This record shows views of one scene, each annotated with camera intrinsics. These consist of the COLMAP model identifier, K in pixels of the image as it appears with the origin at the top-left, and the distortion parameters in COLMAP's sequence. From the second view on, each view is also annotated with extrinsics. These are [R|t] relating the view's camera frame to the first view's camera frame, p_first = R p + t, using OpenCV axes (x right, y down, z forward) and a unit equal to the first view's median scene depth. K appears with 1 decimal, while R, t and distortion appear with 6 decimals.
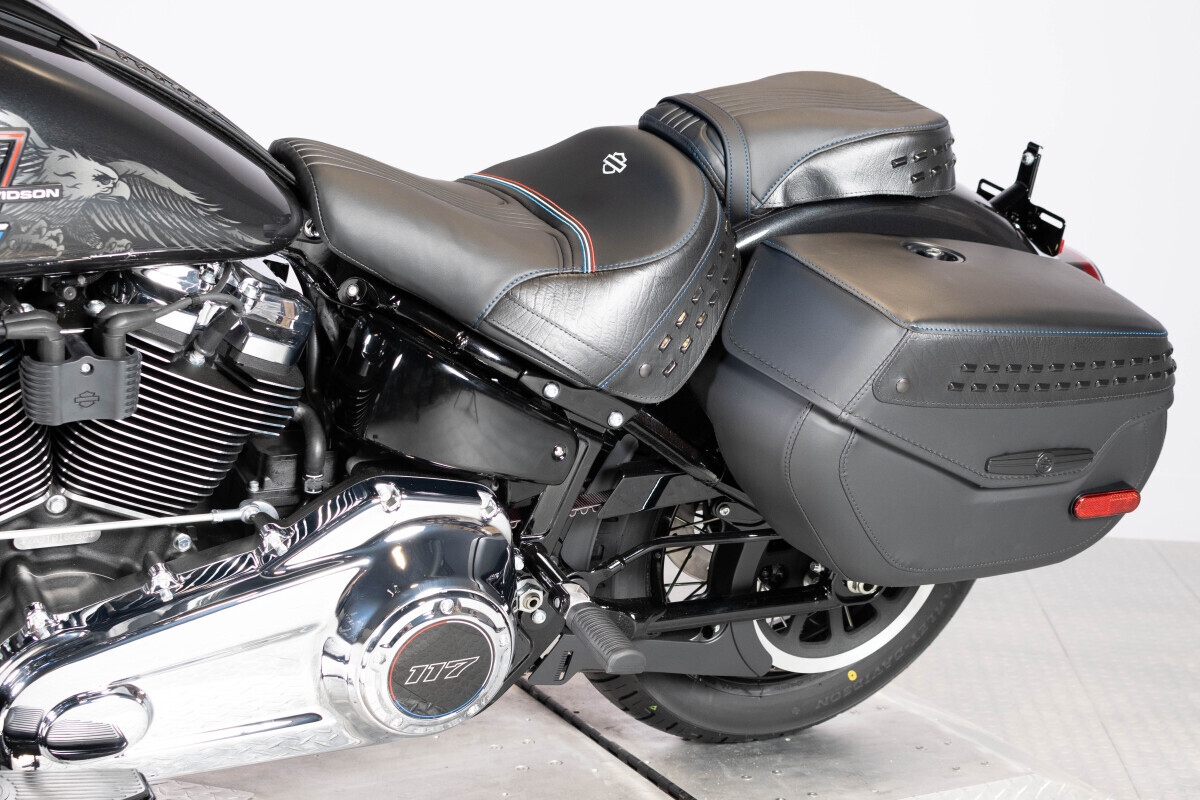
lens RADIAL K [[1855.2, 0, 594.0], [0, 1855.2, 395.7], [0, 0, 1]] dist [-0.001716, 0.000000]
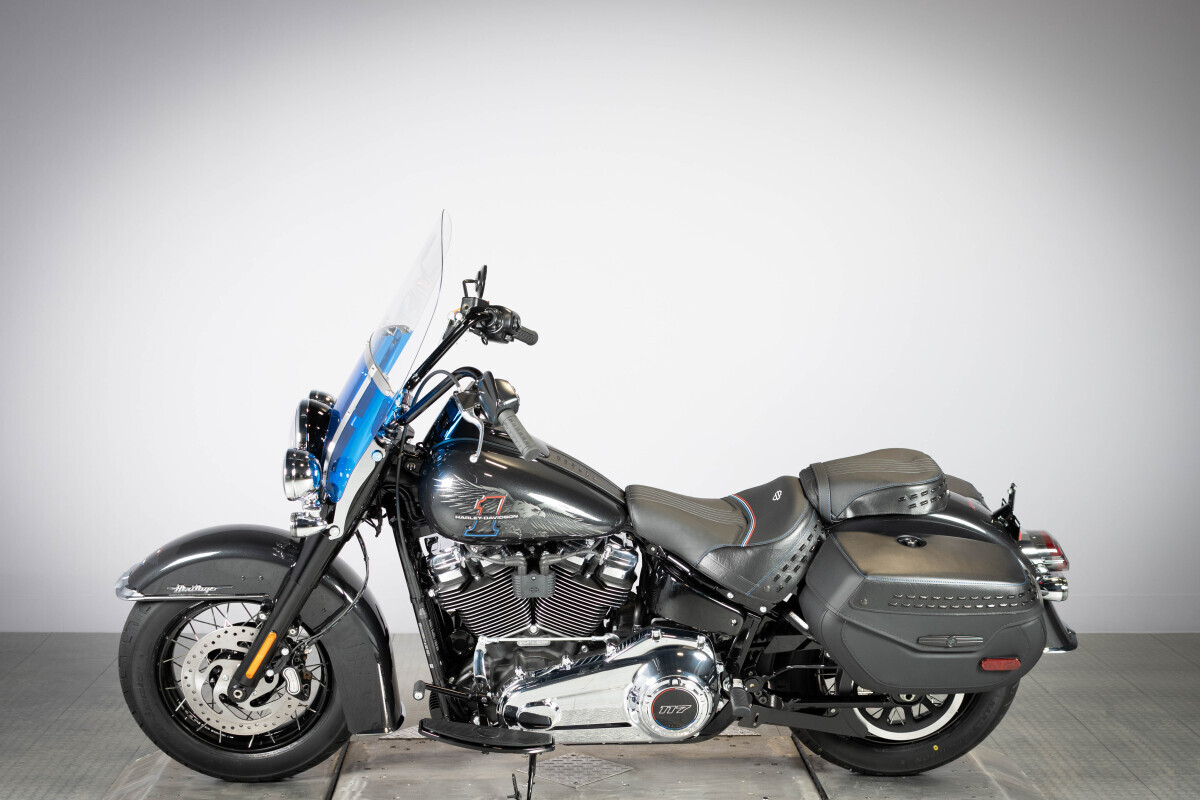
lens RADIAL K [[1855.2, 0, 605.9], [0, 1855.2, 401.7], [0, 0, 1]] dist [-0.001716, 0.000000]
pose [[0.911067, 0.012383, -0.412073, 0.795402], [-0.049070, 0.995700, -0.078571, -0.053988], [0.409328, 0.091804, 0.907757, -1.219795]]
